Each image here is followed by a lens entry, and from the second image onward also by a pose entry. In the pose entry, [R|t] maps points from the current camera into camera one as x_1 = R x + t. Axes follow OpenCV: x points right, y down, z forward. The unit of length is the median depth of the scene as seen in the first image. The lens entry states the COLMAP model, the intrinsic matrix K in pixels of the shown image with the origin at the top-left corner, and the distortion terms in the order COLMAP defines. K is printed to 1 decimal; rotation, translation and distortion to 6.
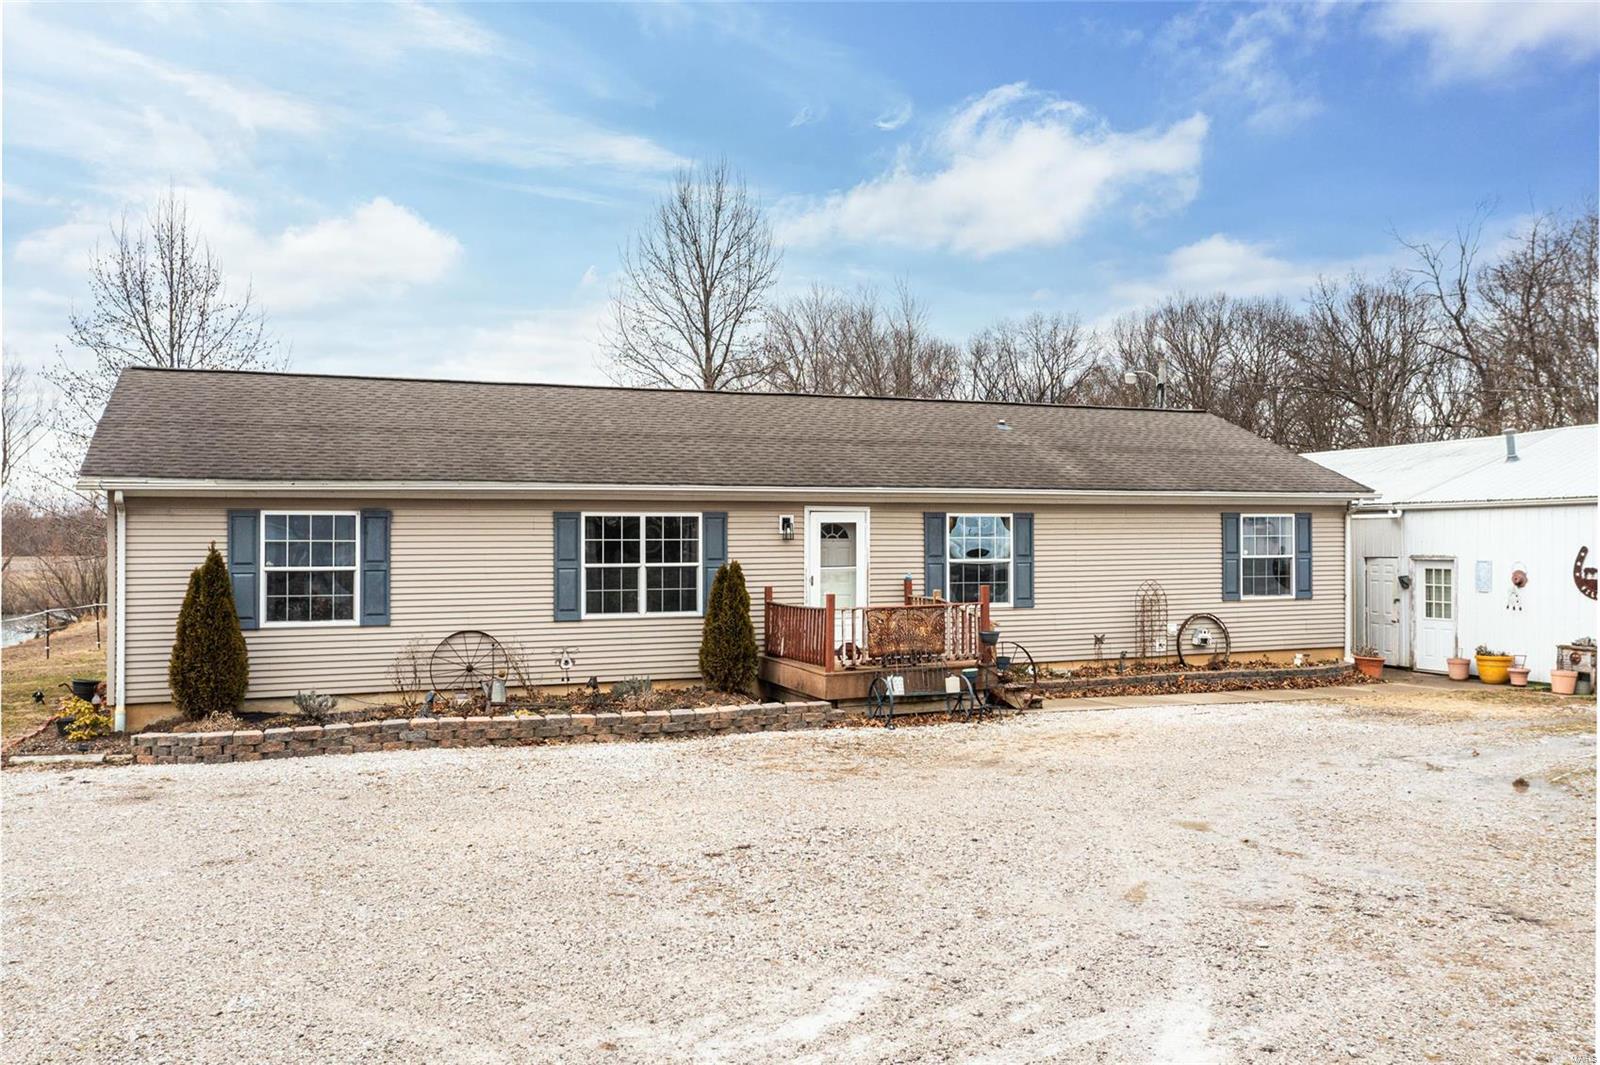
lens RADIAL K [[1312.1, 0, 800.0], [0, 1312.1, 532.5], [0, 0, 1]] dist [-0.011767, 0.008801]
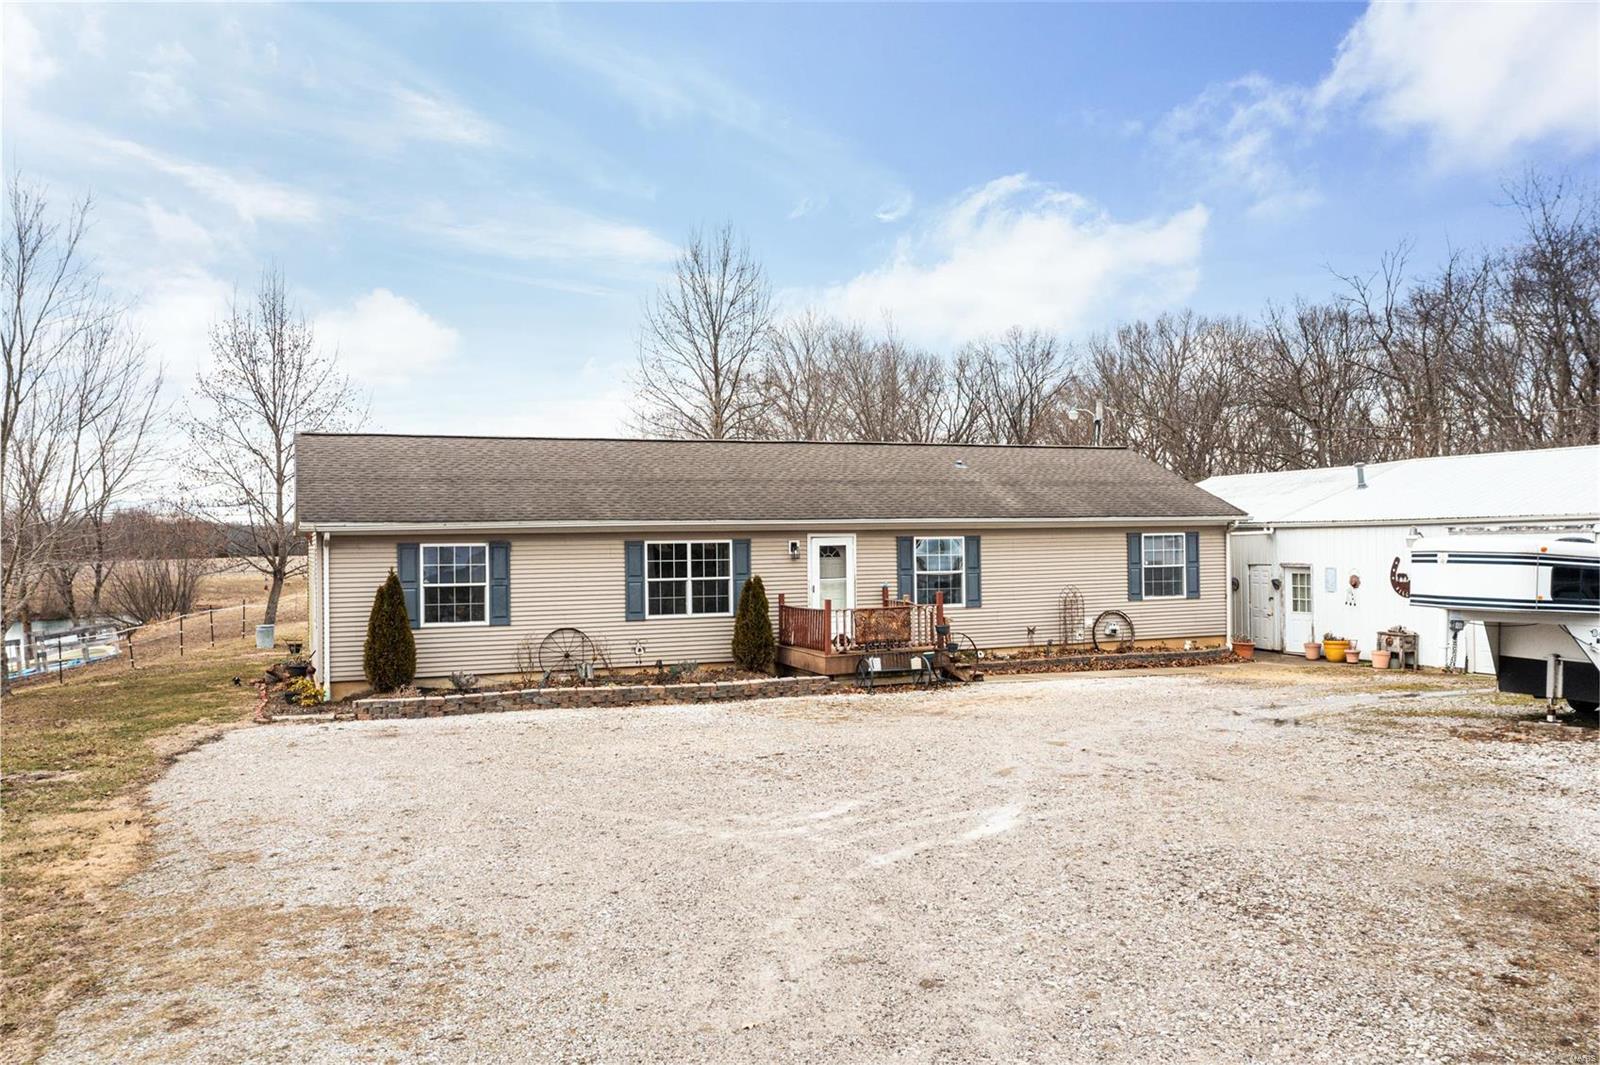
lens RADIAL K [[1312.1, 0, 800.0], [0, 1312.1, 532.5], [0, 0, 1]] dist [-0.011767, 0.008801]
pose [[0.999939, -0.009112, 0.006180, -0.012588], [0.009104, 0.999958, 0.001192, -0.022860], [-0.006191, -0.001136, 0.999980, -0.345800]]
